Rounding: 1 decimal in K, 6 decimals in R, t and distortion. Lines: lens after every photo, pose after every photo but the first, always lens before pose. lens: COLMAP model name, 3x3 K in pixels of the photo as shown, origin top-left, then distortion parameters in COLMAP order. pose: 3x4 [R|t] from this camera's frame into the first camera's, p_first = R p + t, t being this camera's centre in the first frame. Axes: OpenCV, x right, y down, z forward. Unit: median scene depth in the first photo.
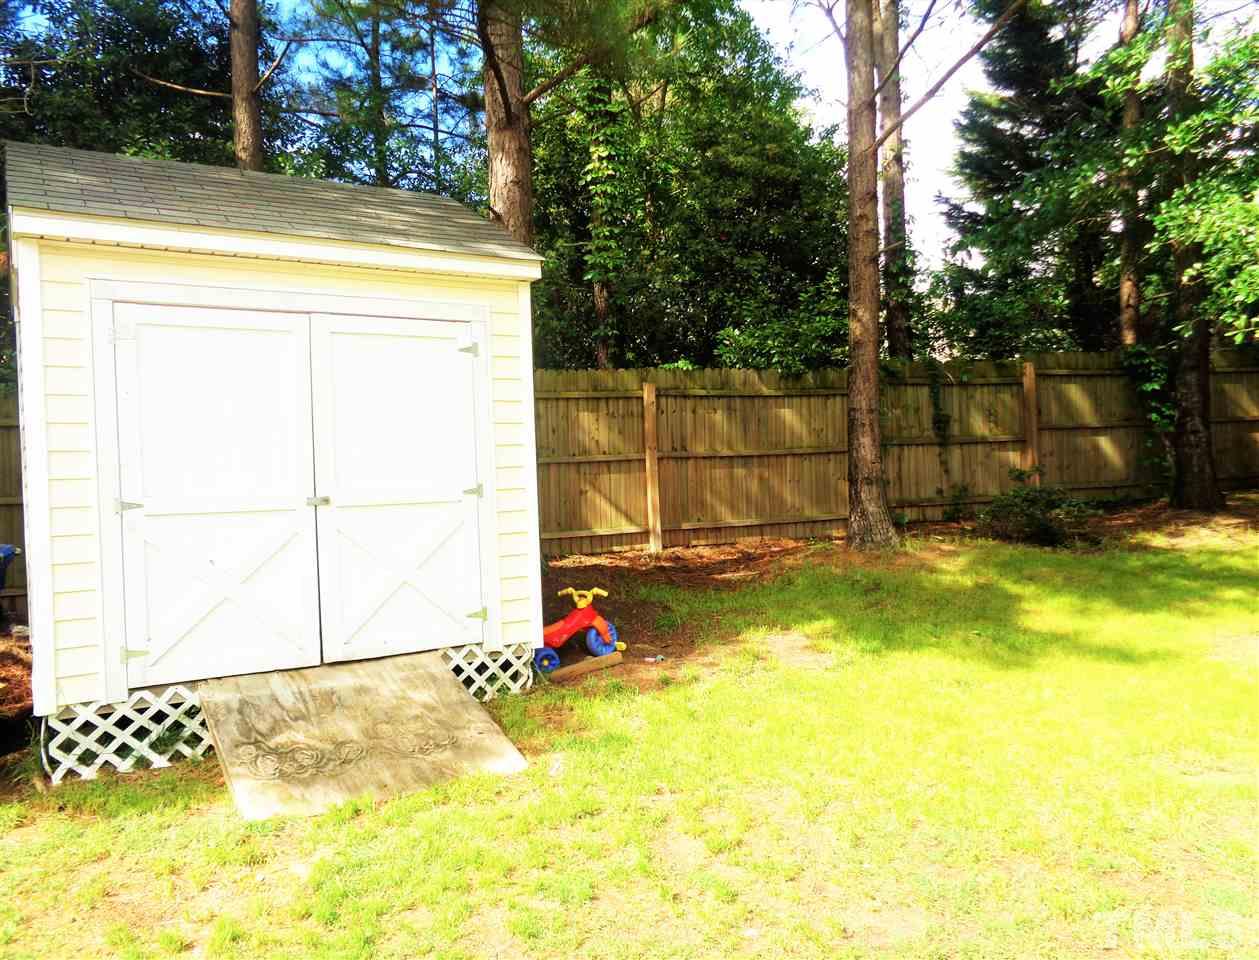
lens RADIAL K [[952.3, 0, 629.5], [0, 952.3, 480.0], [0, 0, 1]] dist [-0.002662, -0.000673]
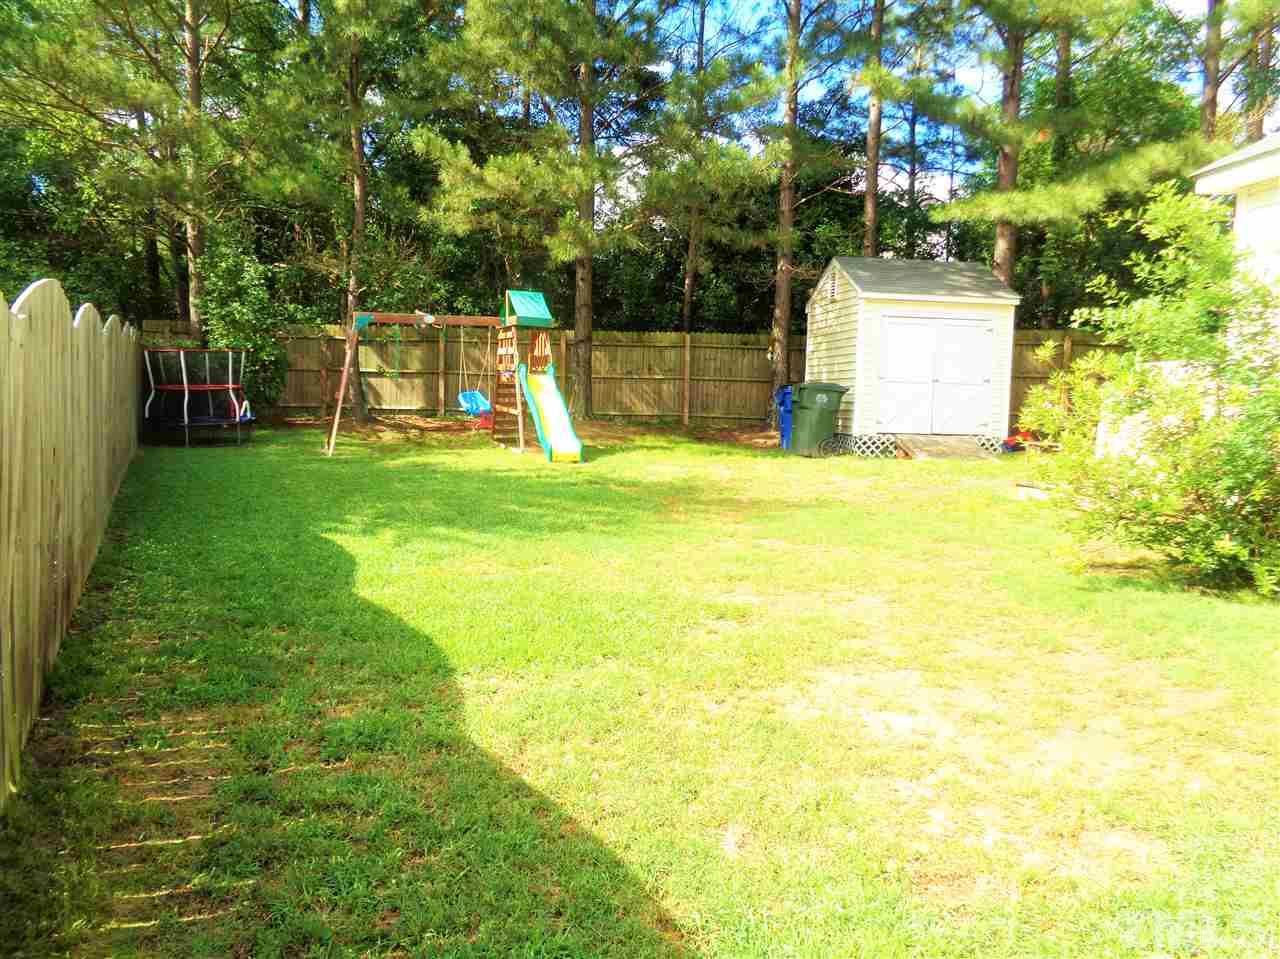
lens RADIAL K [[952.2, 0, 640.0], [0, 952.2, 479.5], [0, 0, 1]] dist [-0.002034, -0.004728]
pose [[0.908978, 0.092659, -0.406415, 0.074885], [-0.061611, 0.994137, 0.088856, 0.113245], [0.412266, -0.055728, 0.909358, -1.977899]]
